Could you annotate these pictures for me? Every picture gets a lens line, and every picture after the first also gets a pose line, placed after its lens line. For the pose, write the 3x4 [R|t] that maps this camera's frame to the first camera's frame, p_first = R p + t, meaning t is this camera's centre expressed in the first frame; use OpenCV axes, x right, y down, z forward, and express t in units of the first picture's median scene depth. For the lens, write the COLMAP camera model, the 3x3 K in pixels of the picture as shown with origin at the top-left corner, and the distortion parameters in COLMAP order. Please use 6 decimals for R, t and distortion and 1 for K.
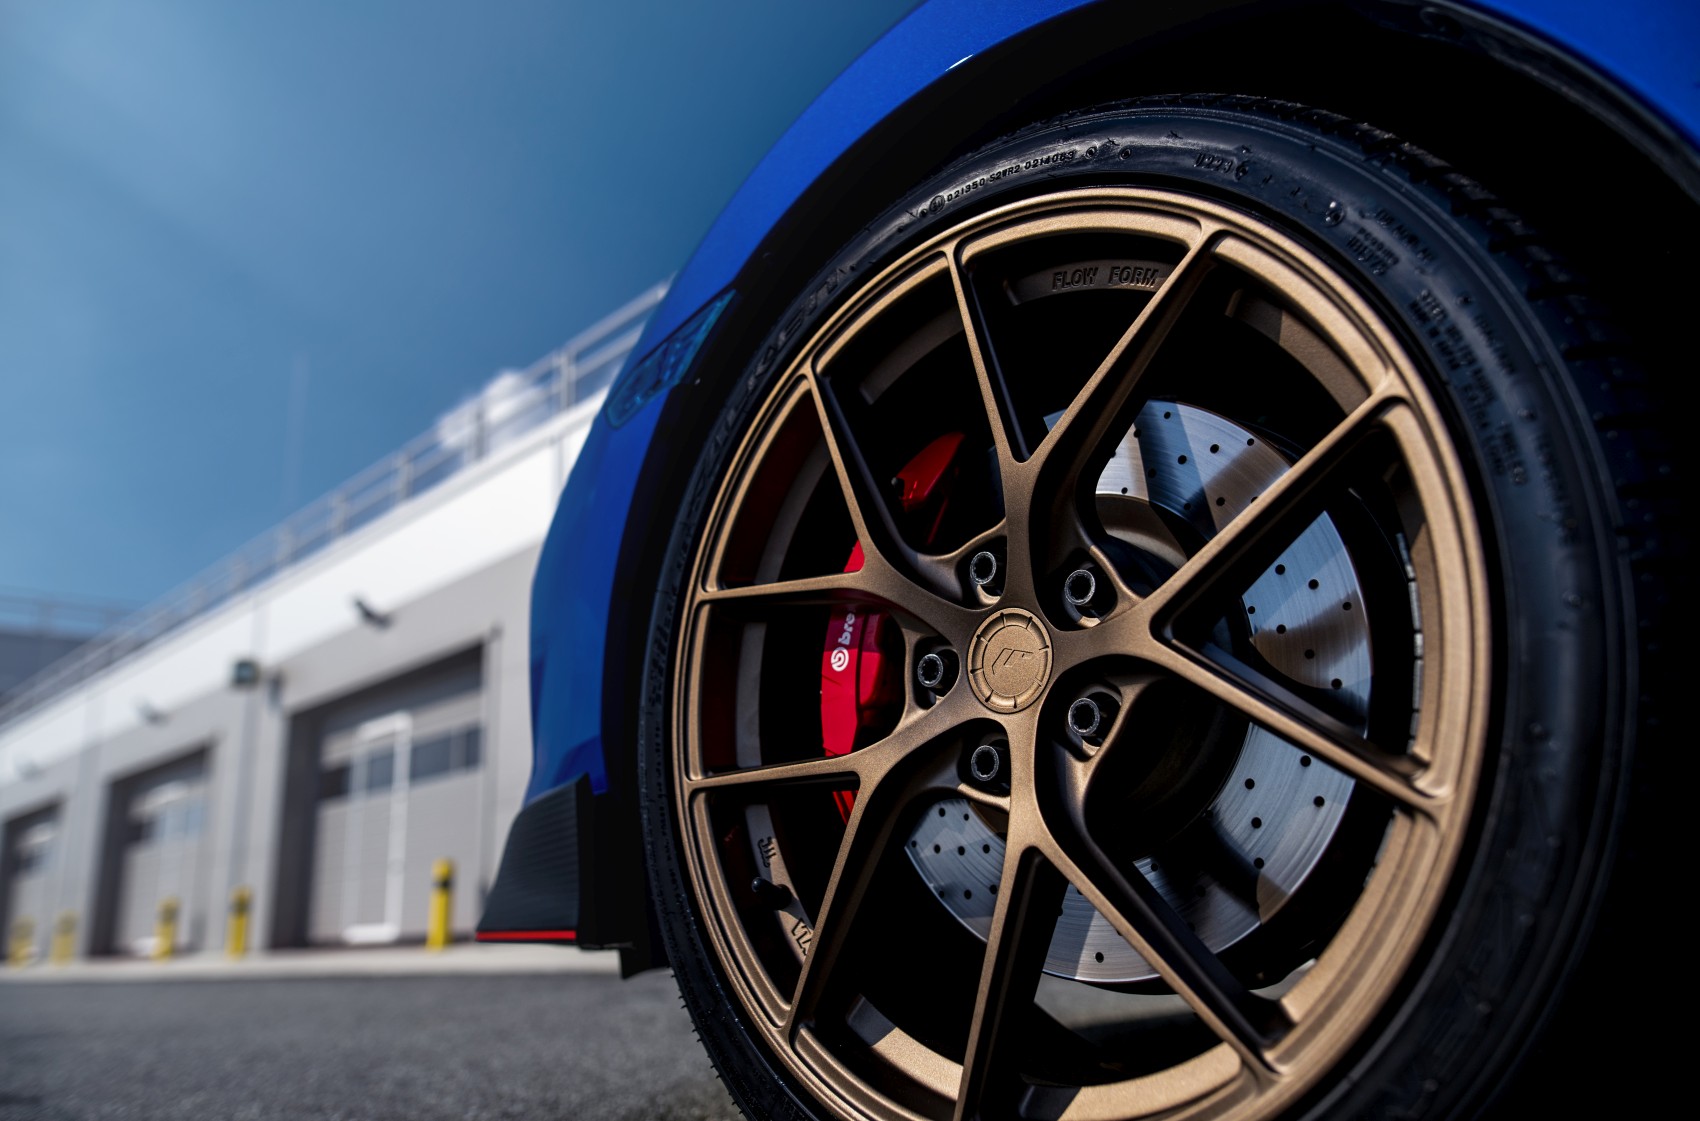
lens RADIAL K [[1168.1, 0, 850.0], [0, 1168.1, 560.5], [0, 0, 1]] dist [0.066878, -0.047487]
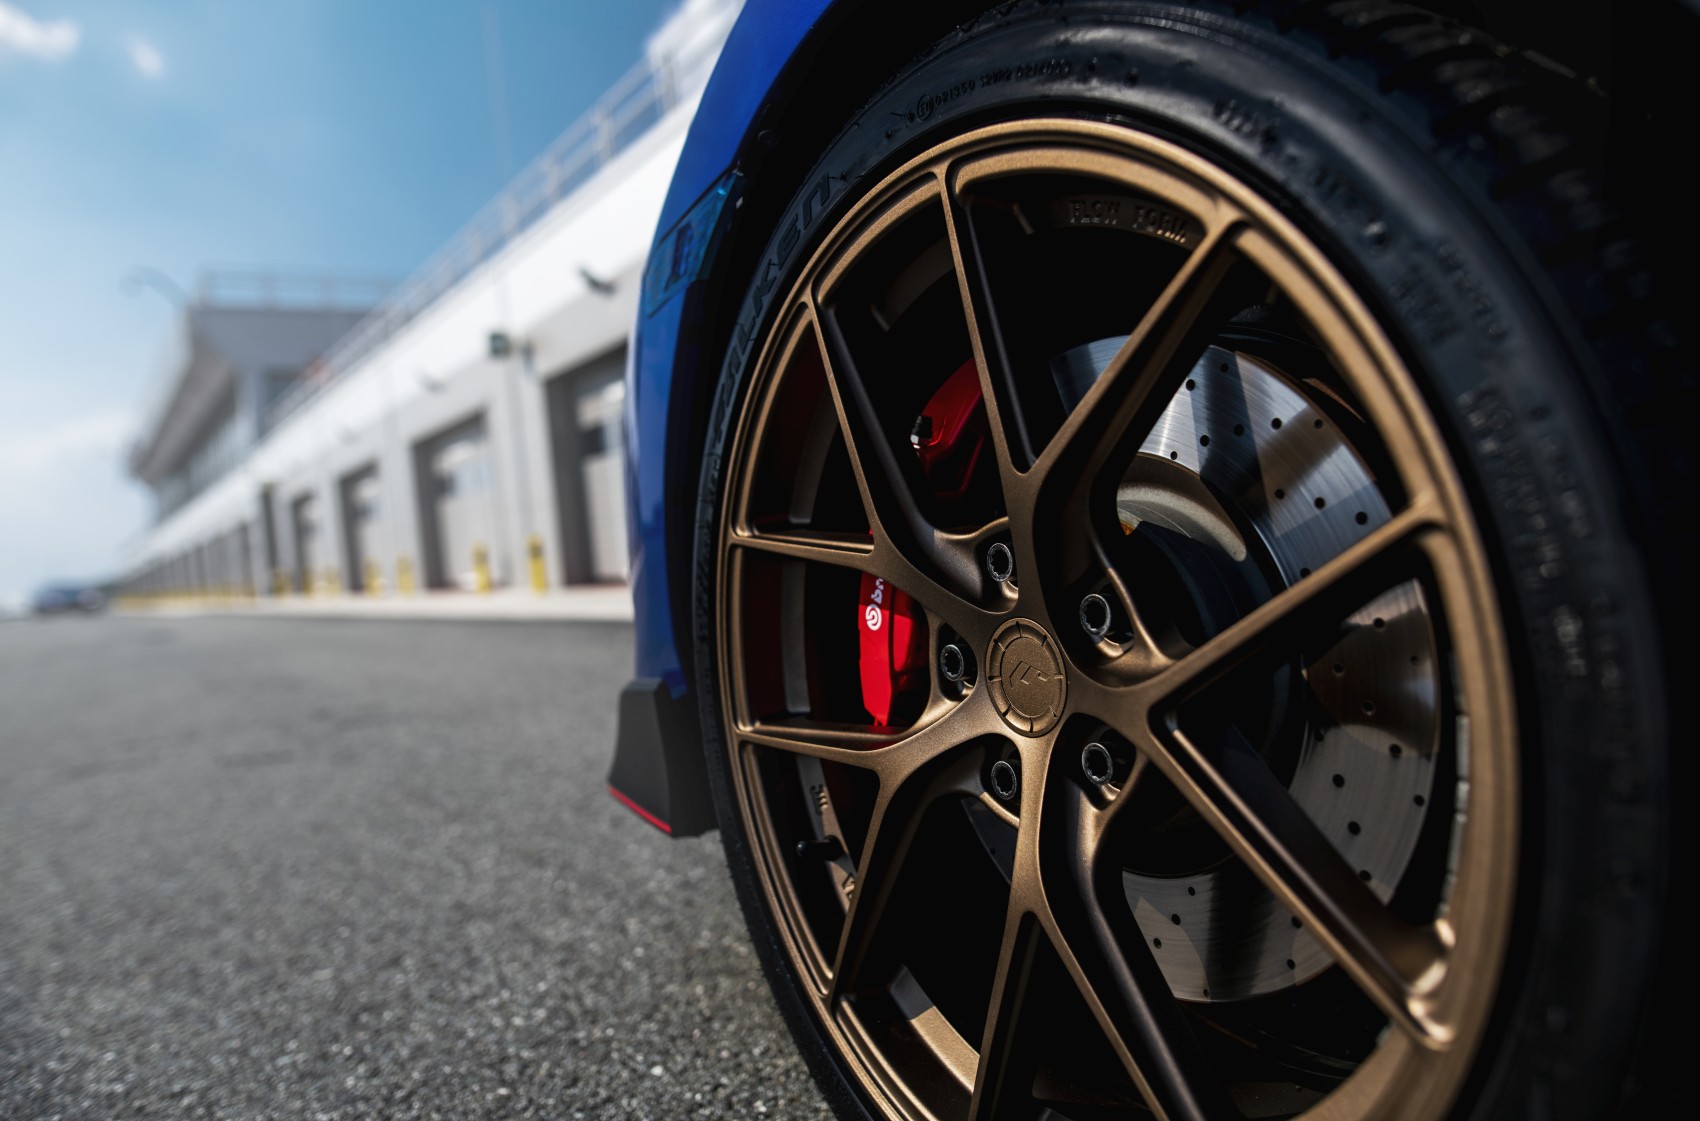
lens RADIAL K [[1168.1, 0, 850.0], [0, 1168.1, 560.5], [0, 0, 1]] dist [0.066878, -0.047487]
pose [[0.978198, -0.030561, -0.205414, 0.167480], [0.094176, 0.946842, 0.307605, -0.248847], [0.185093, -0.320244, 0.929077, 0.157142]]
